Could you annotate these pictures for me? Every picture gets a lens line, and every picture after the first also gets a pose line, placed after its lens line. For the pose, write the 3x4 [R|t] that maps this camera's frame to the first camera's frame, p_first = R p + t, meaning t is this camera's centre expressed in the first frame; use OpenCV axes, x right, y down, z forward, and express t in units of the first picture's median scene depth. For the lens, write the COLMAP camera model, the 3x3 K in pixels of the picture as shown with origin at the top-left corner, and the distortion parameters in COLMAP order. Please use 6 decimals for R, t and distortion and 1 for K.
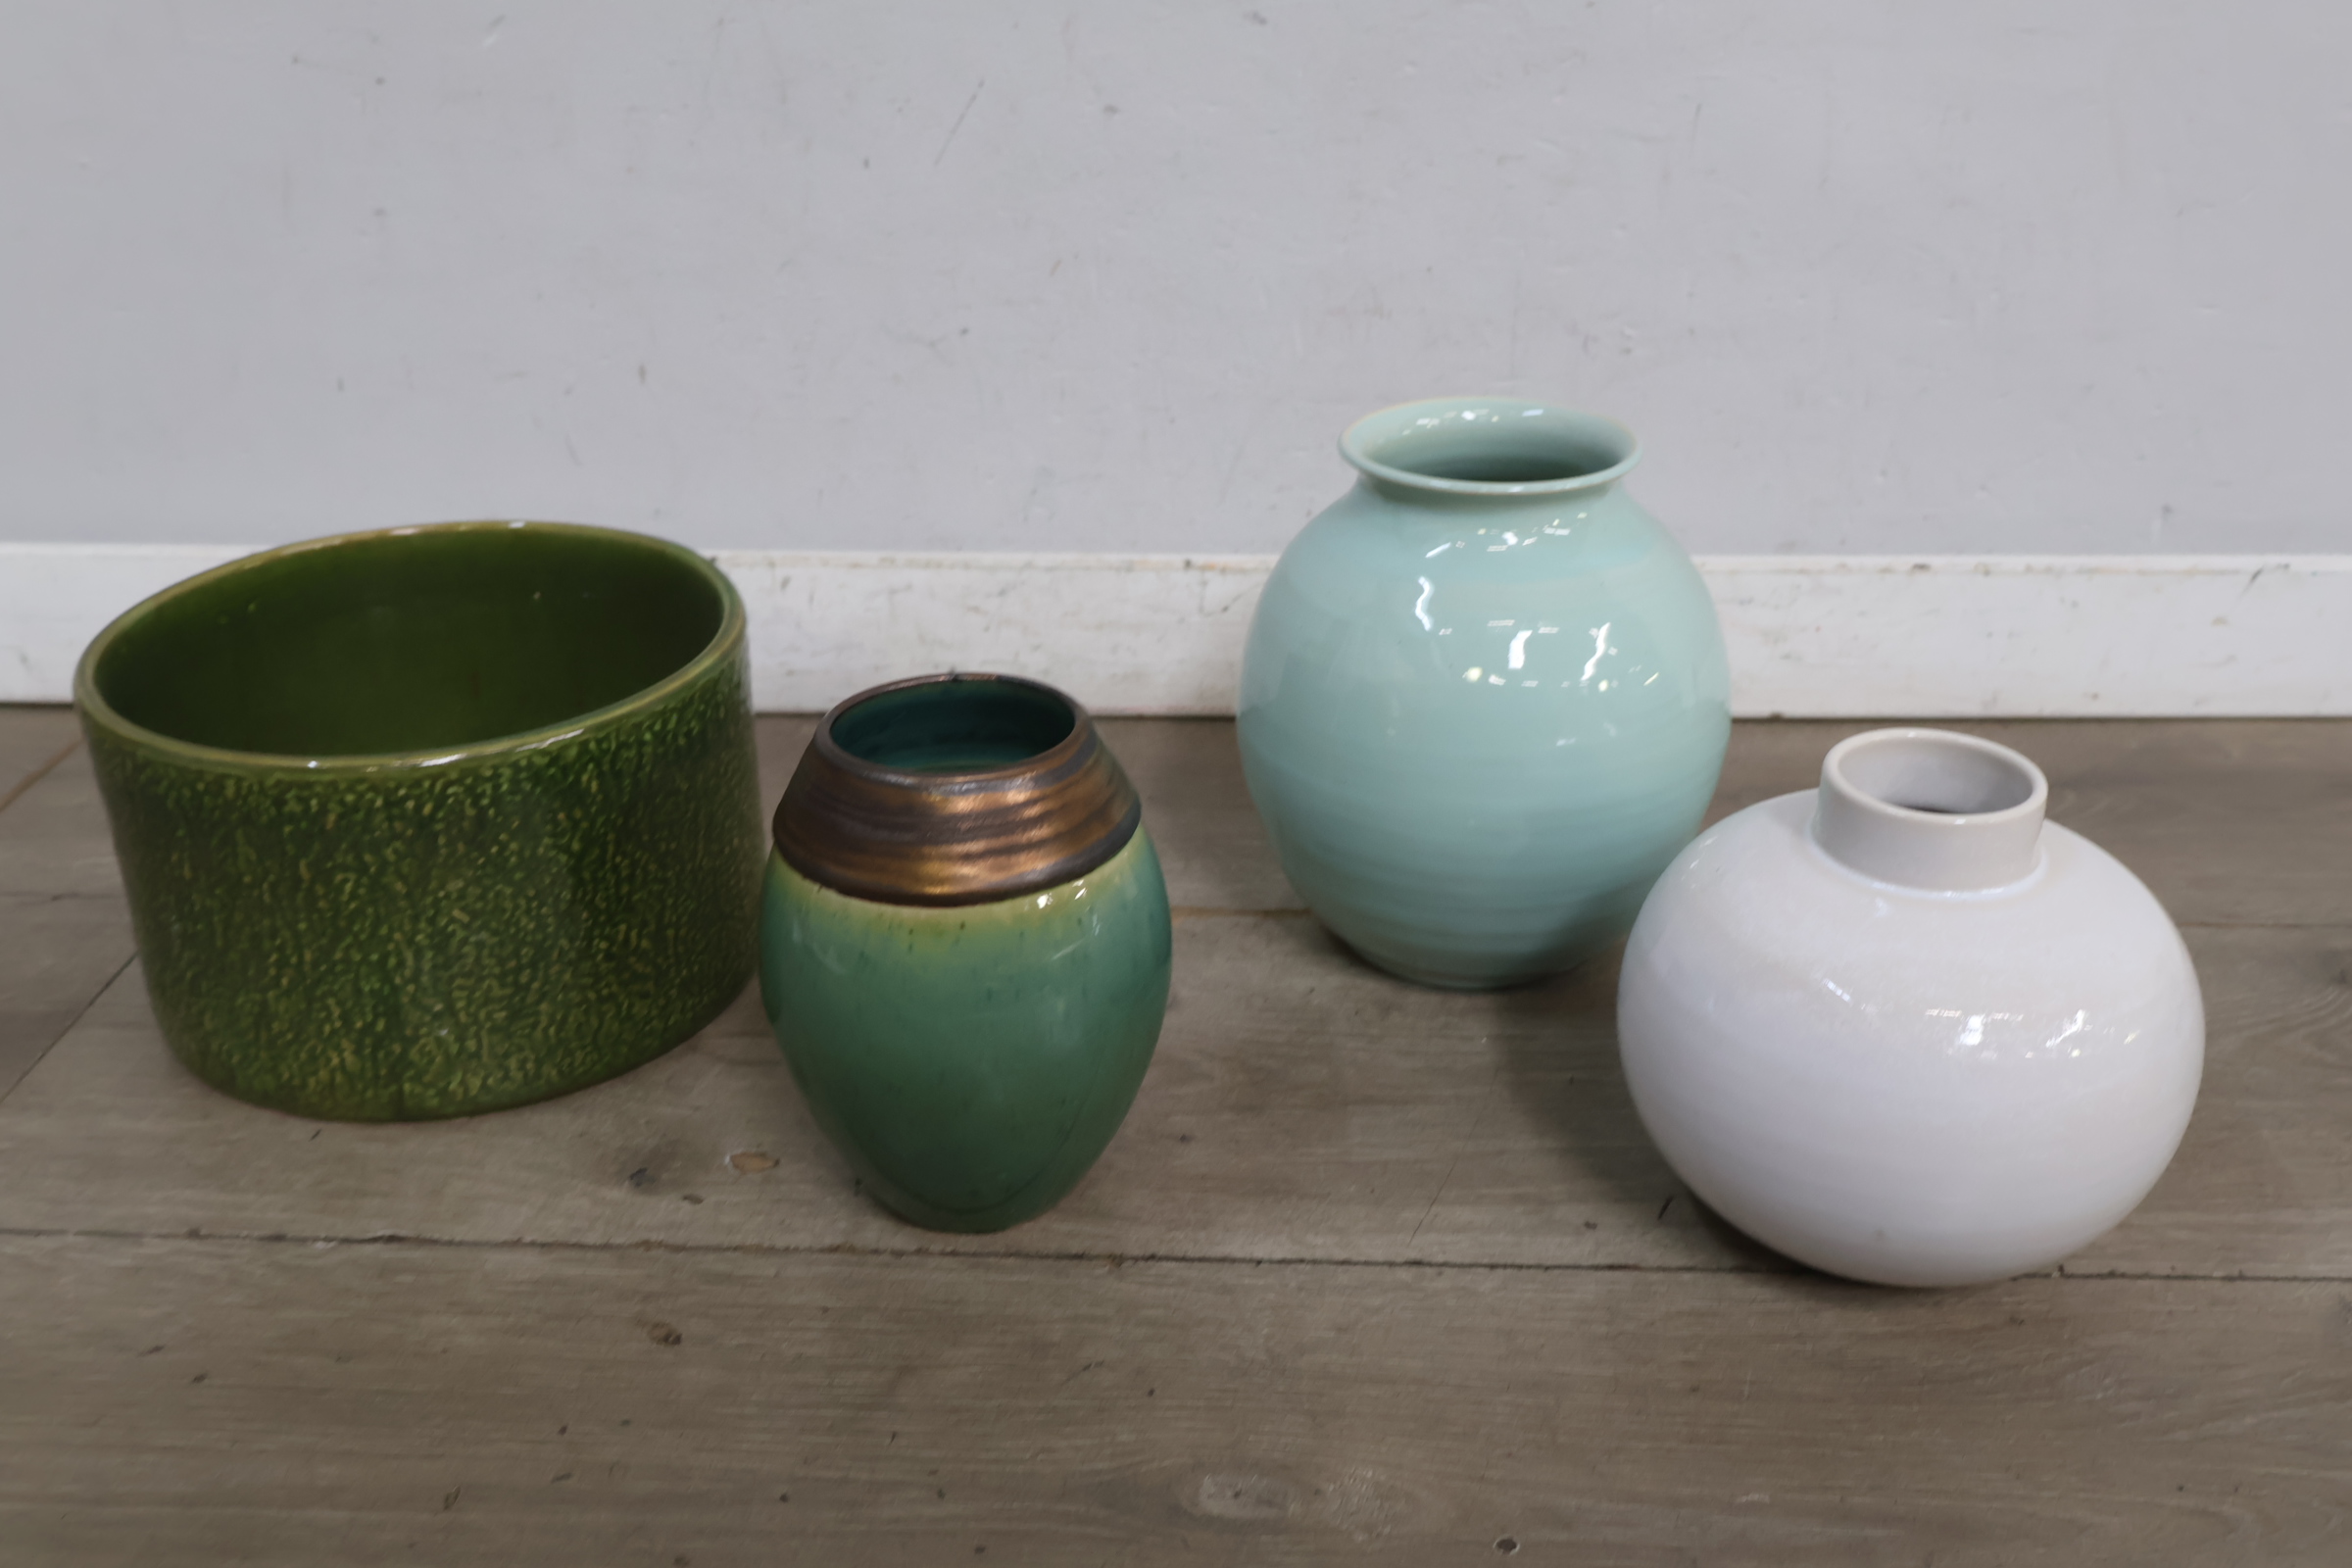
lens RADIAL K [[2211.6, 0, 1162.6], [0, 2211.6, 784.4], [0, 0, 1]] dist [0.010522, 0.000000]
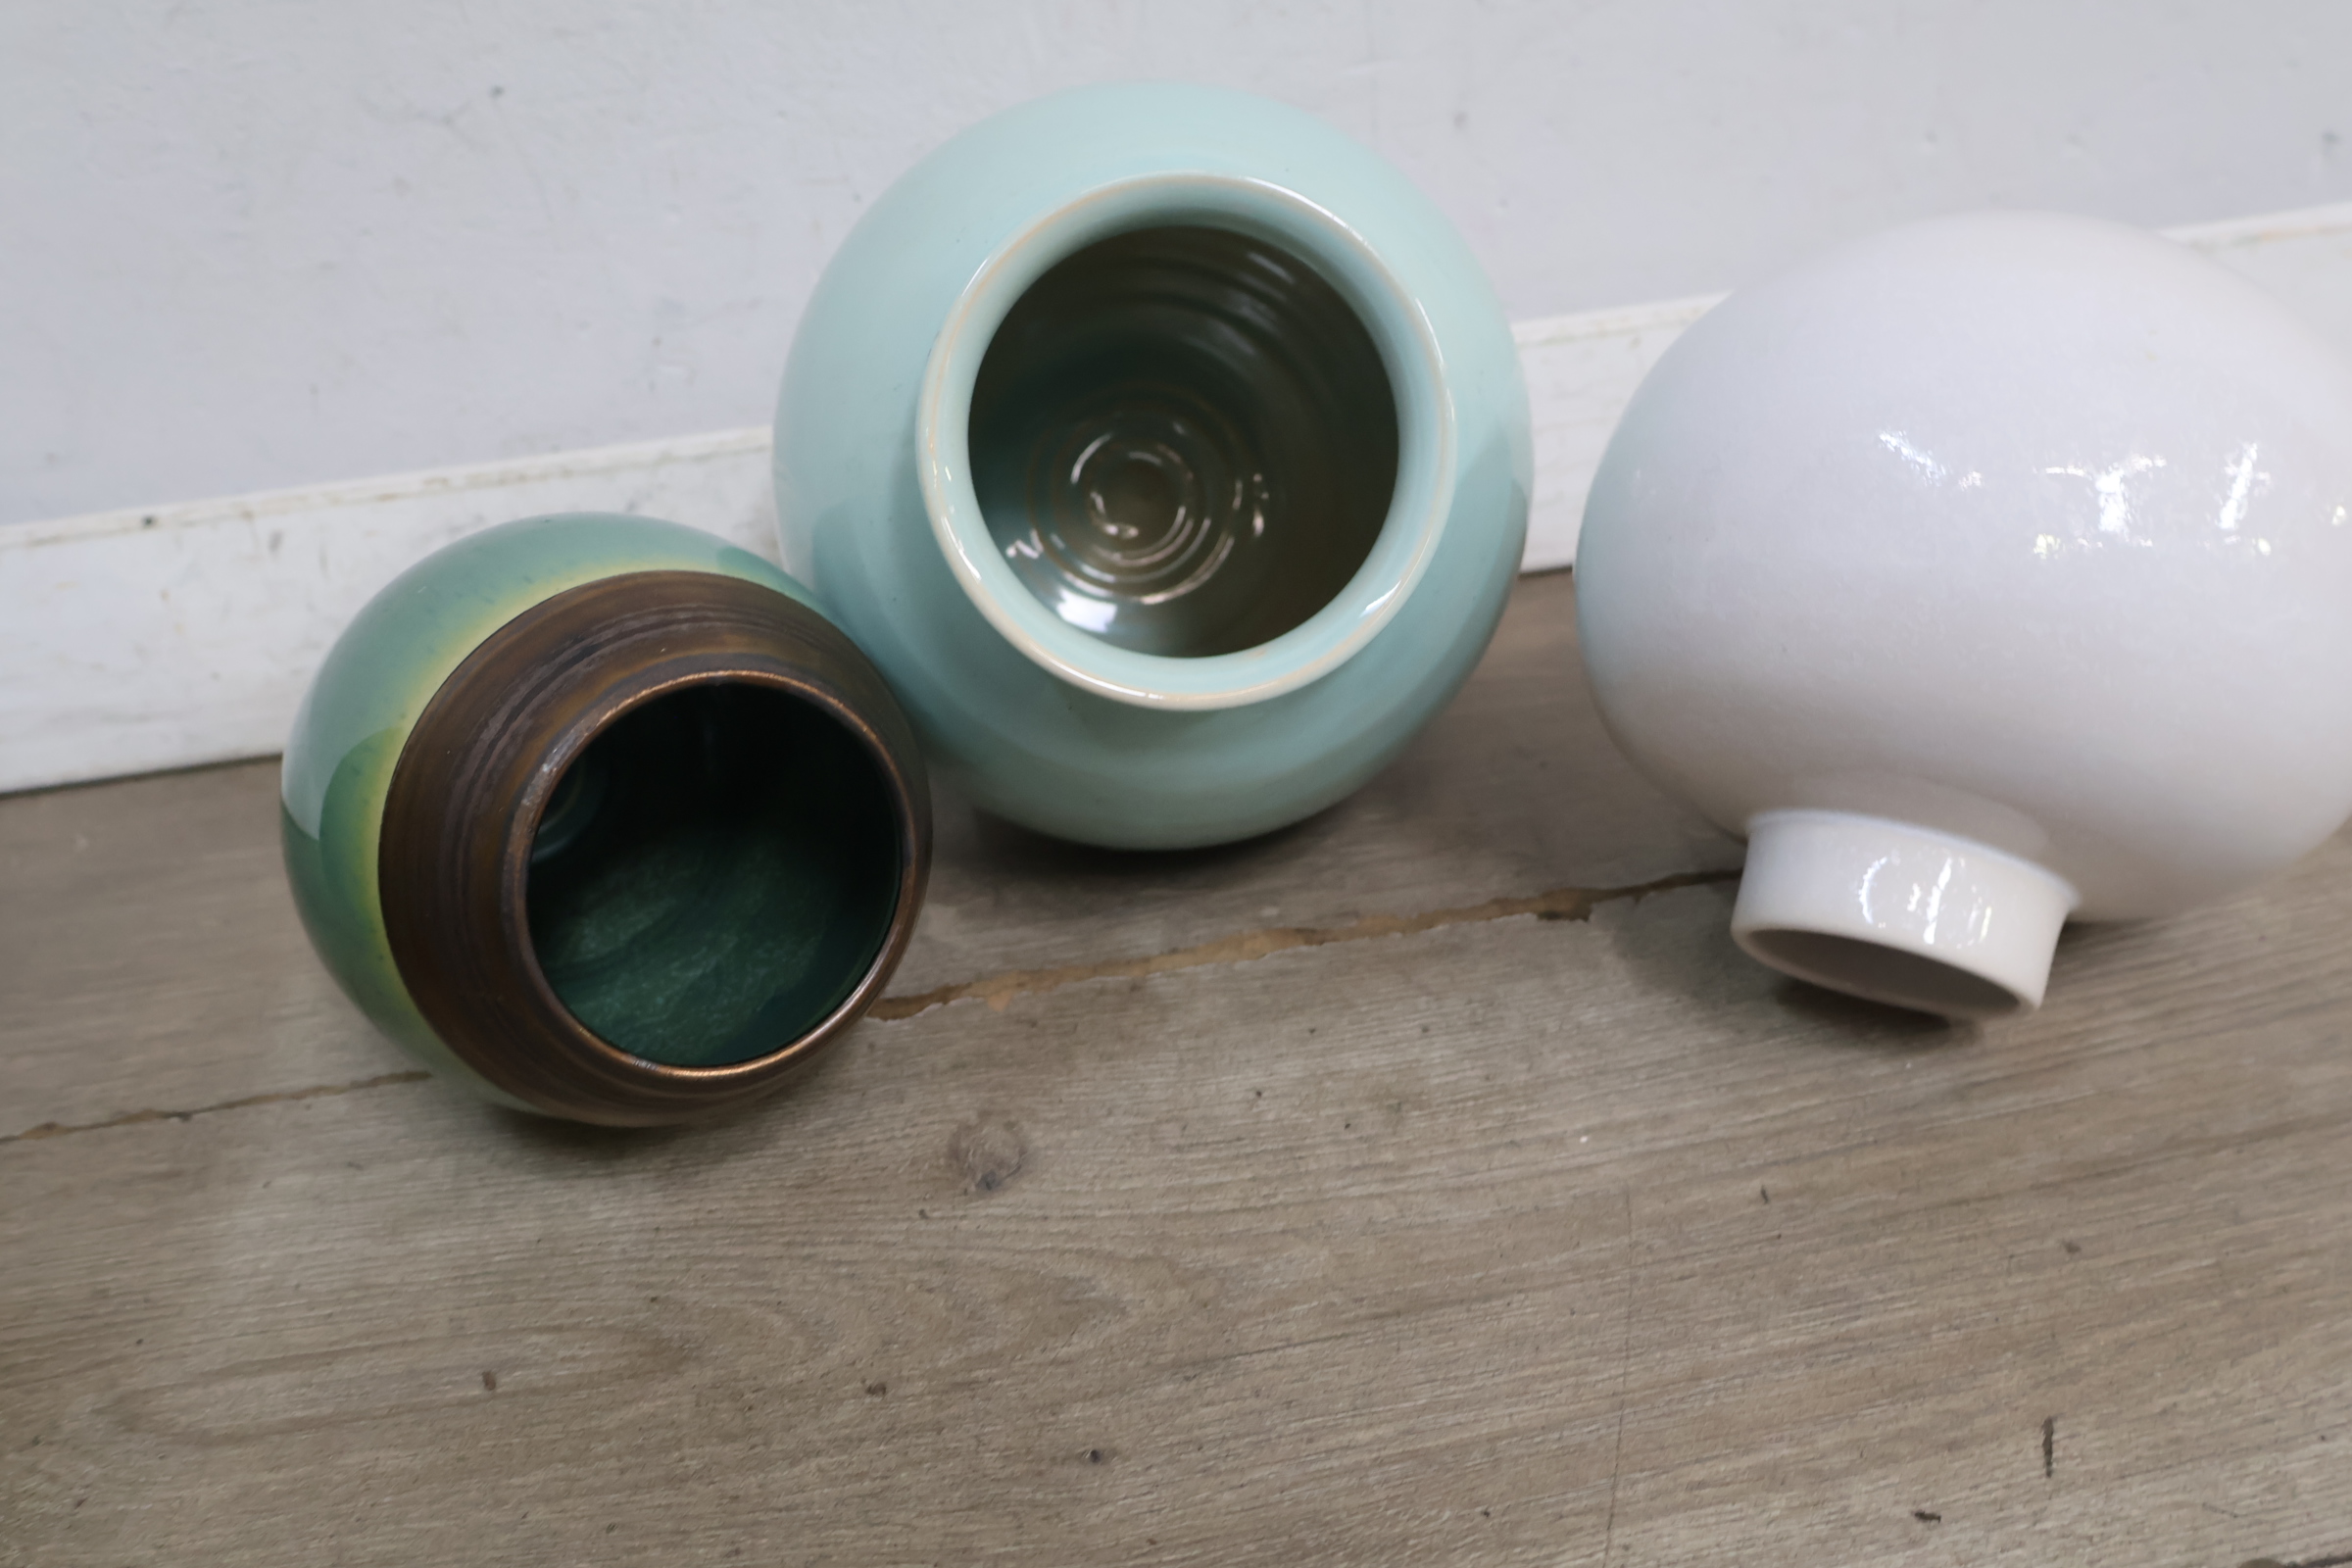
lens RADIAL K [[2211.6, 0, 1173.6], [0, 2211.6, 792.6], [0, 0, 1]] dist [0.010522, 0.000000]
pose [[0.980970, -0.158461, 0.112197, -0.006454], [0.154713, 0.987091, 0.041412, -0.011866], [-0.117310, -0.023266, 0.992823, 0.492395]]
